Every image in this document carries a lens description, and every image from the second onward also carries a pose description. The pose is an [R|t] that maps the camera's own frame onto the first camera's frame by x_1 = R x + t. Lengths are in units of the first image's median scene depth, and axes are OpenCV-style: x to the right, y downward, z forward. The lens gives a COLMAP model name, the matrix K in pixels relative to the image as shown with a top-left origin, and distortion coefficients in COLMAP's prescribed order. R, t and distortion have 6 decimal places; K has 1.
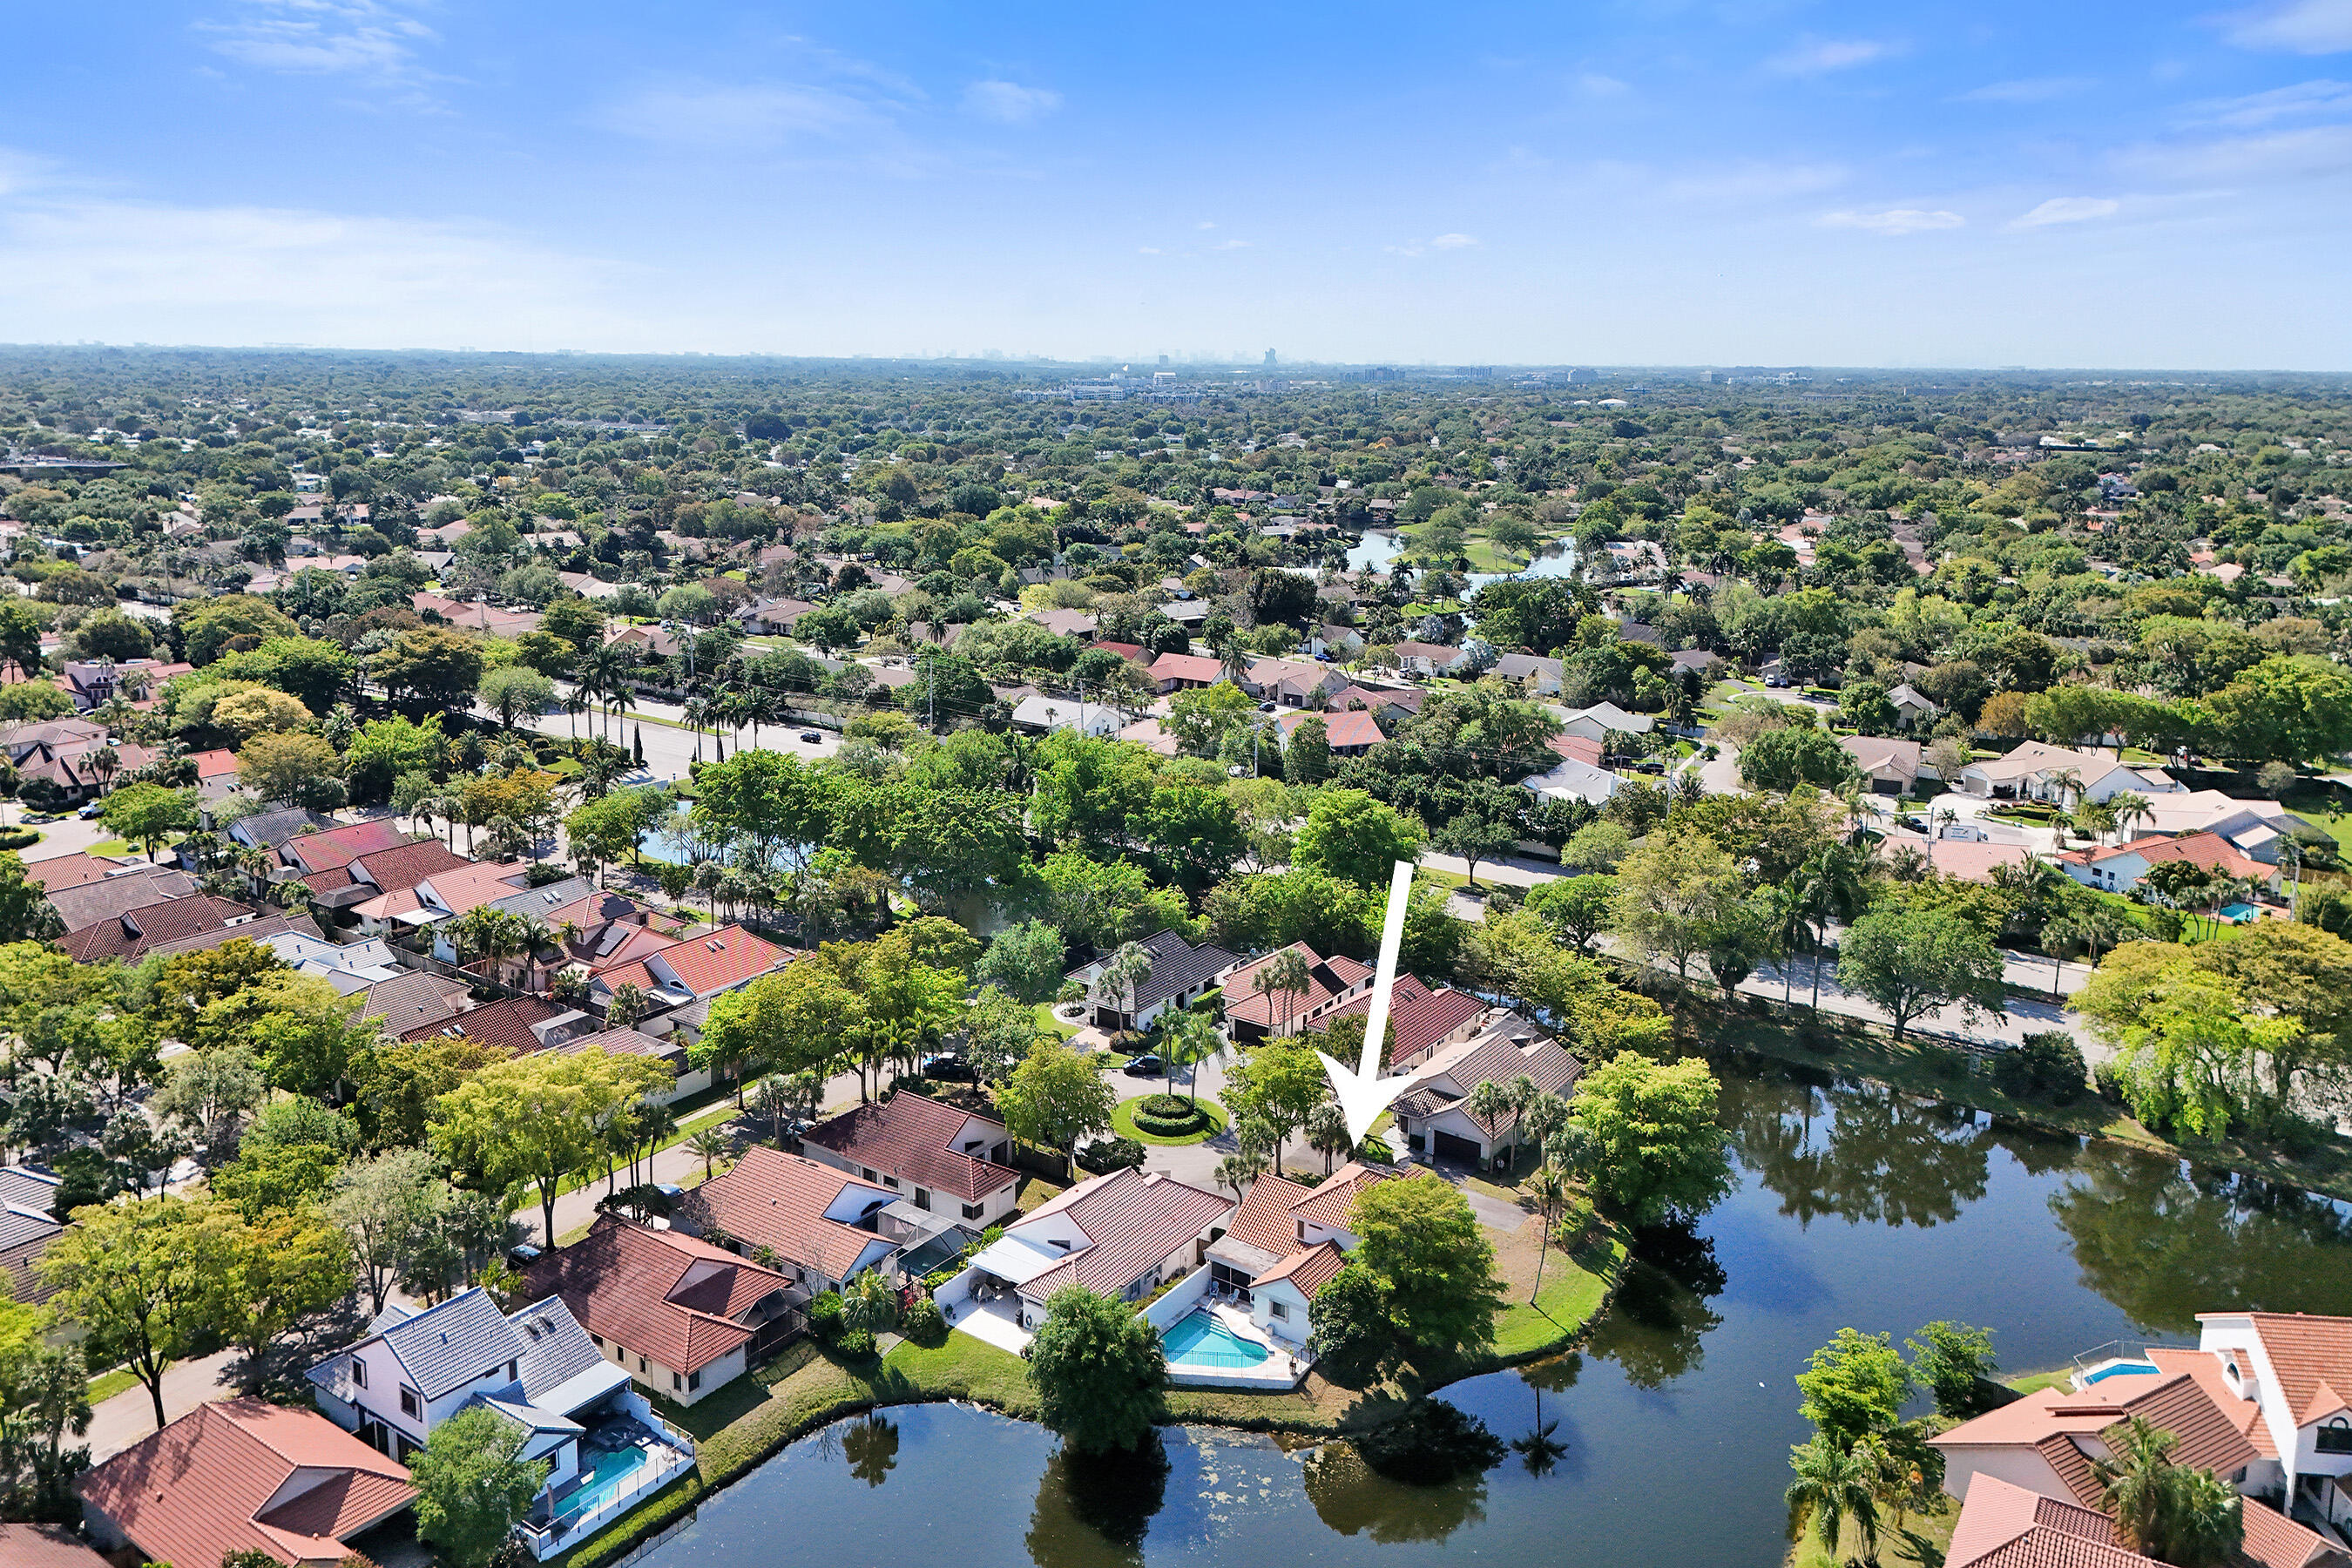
lens RADIAL K [[1656.2, 0, 1176.0], [0, 1656.2, 784.0], [0, 0, 1]] dist [0.066518, -0.059148]
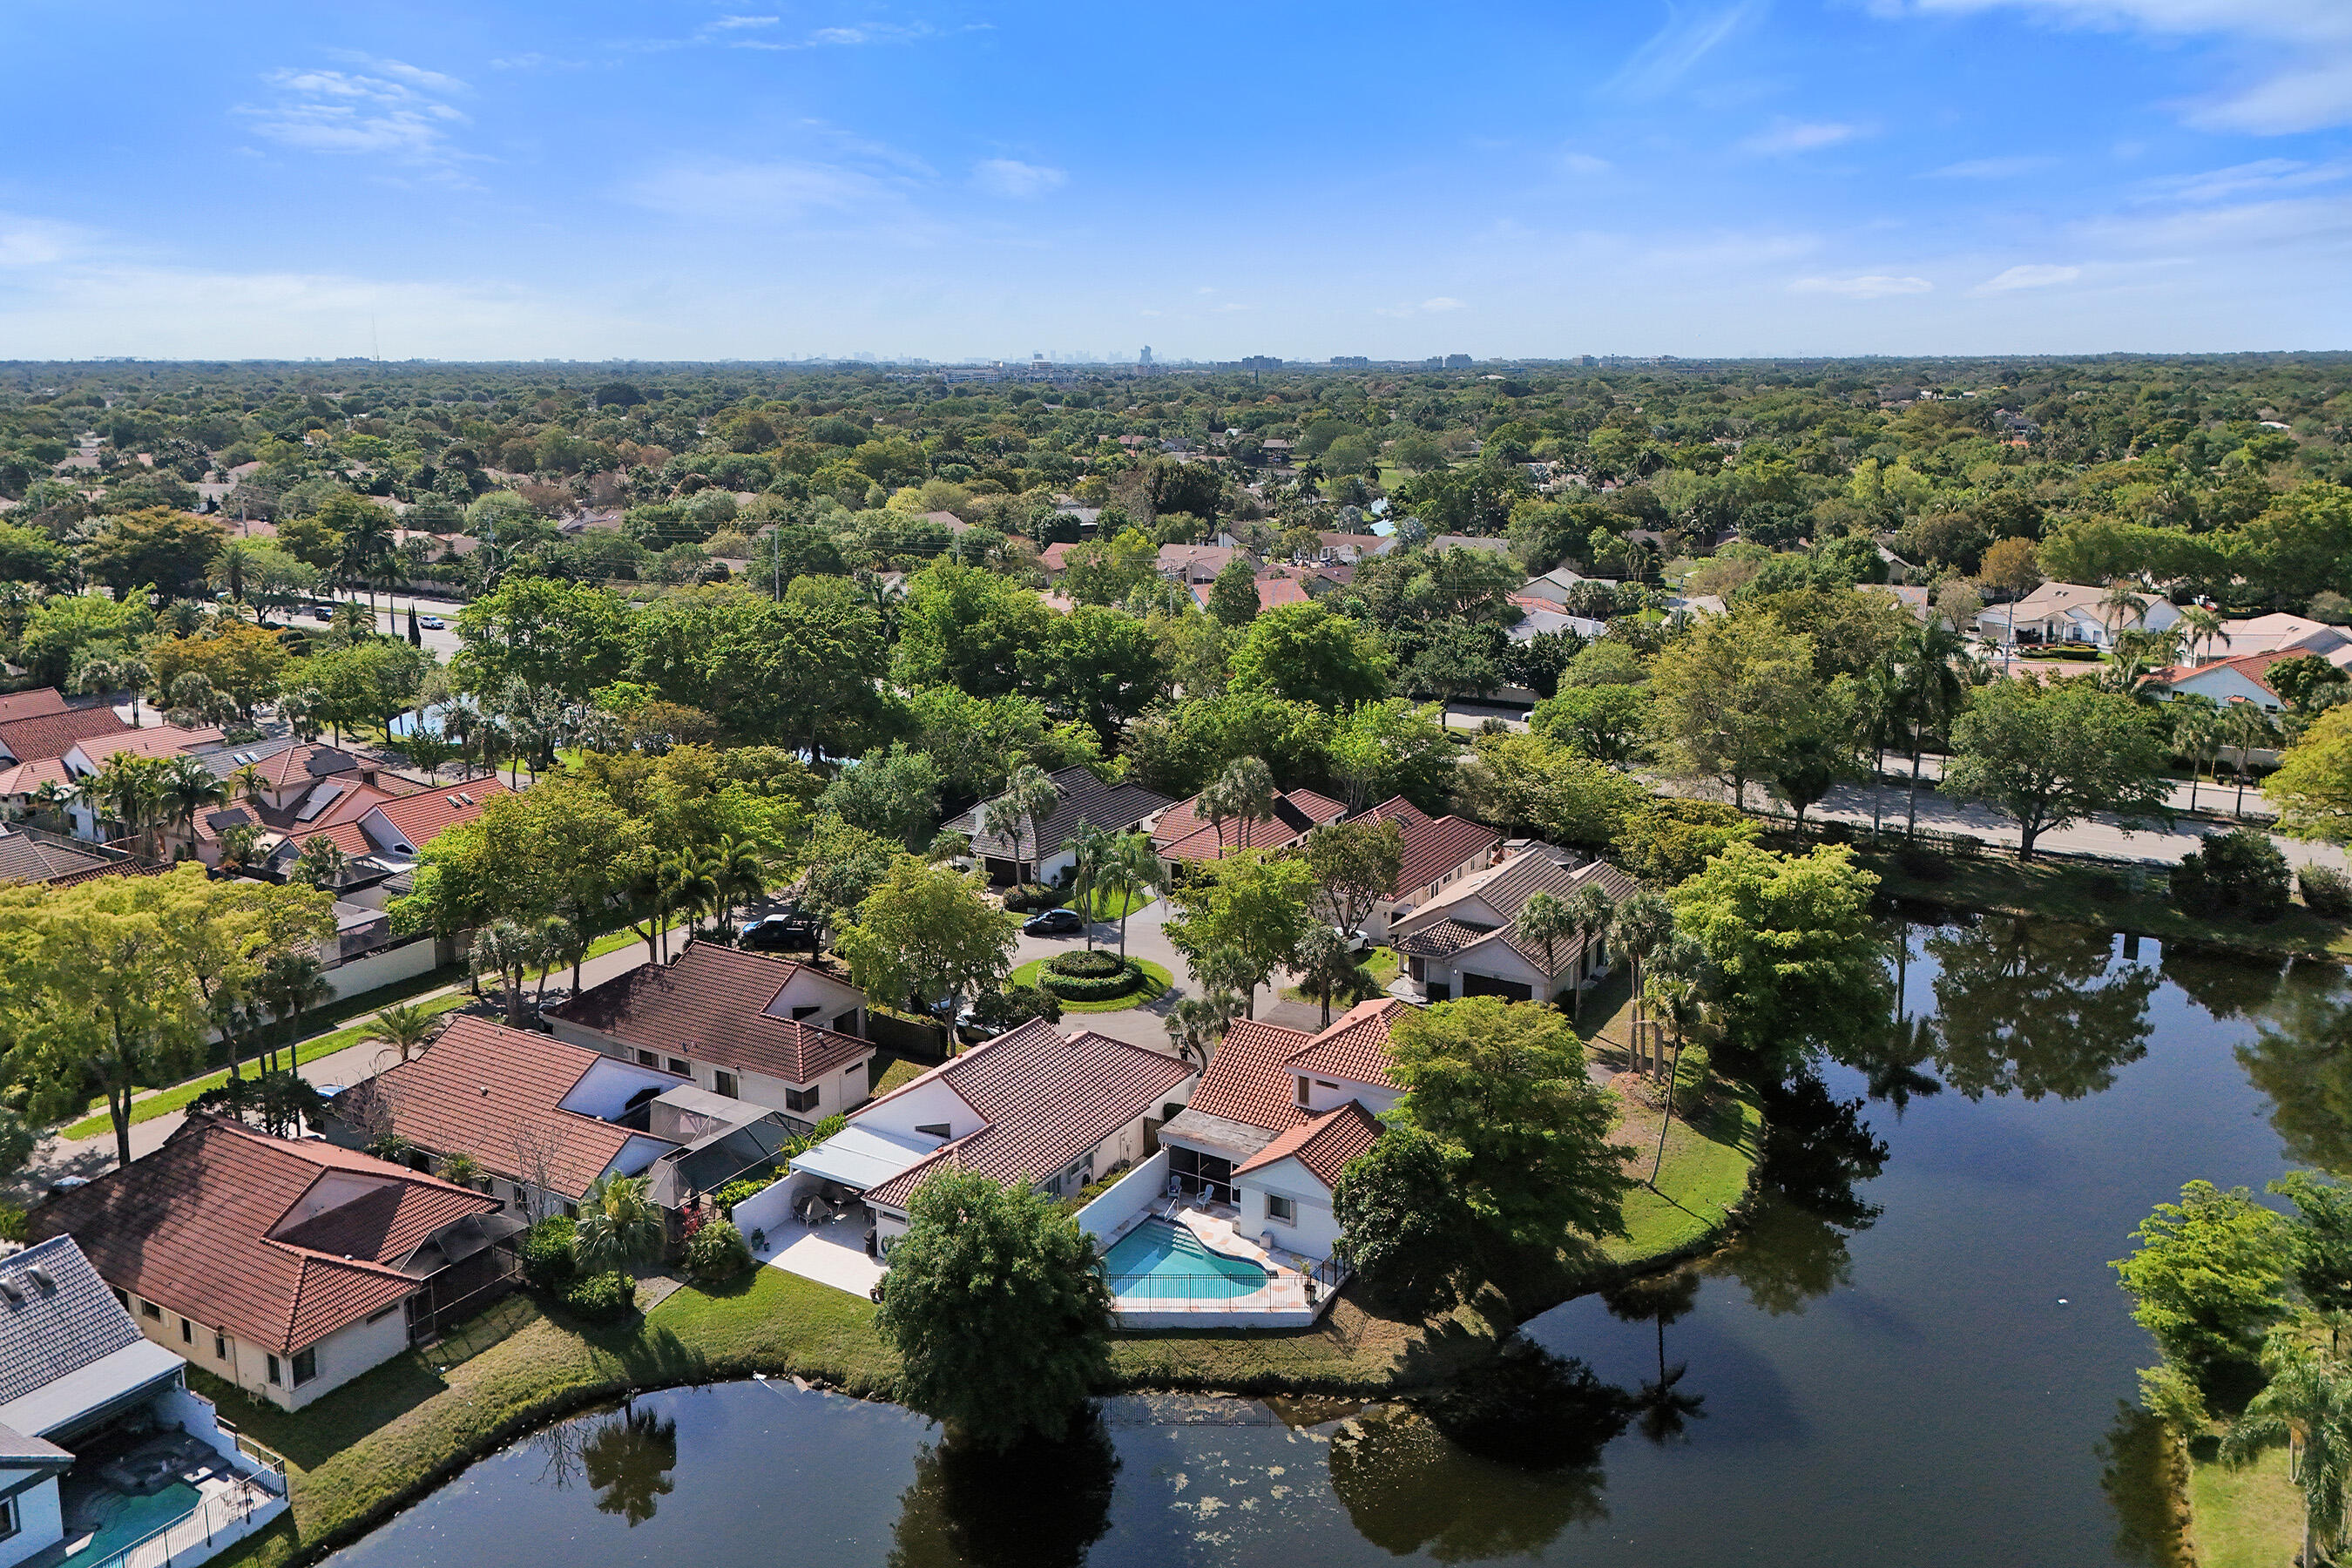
lens RADIAL K [[1664.2, 0, 1185.2], [0, 1664.2, 786.2], [0, 0, 1]] dist [0.062228, -0.045729]
pose [[0.996972, -0.029339, 0.072019, -0.014198], [0.029095, 0.999567, 0.004427, 0.132141], [-0.072117, -0.002318, 0.997393, 0.320640]]
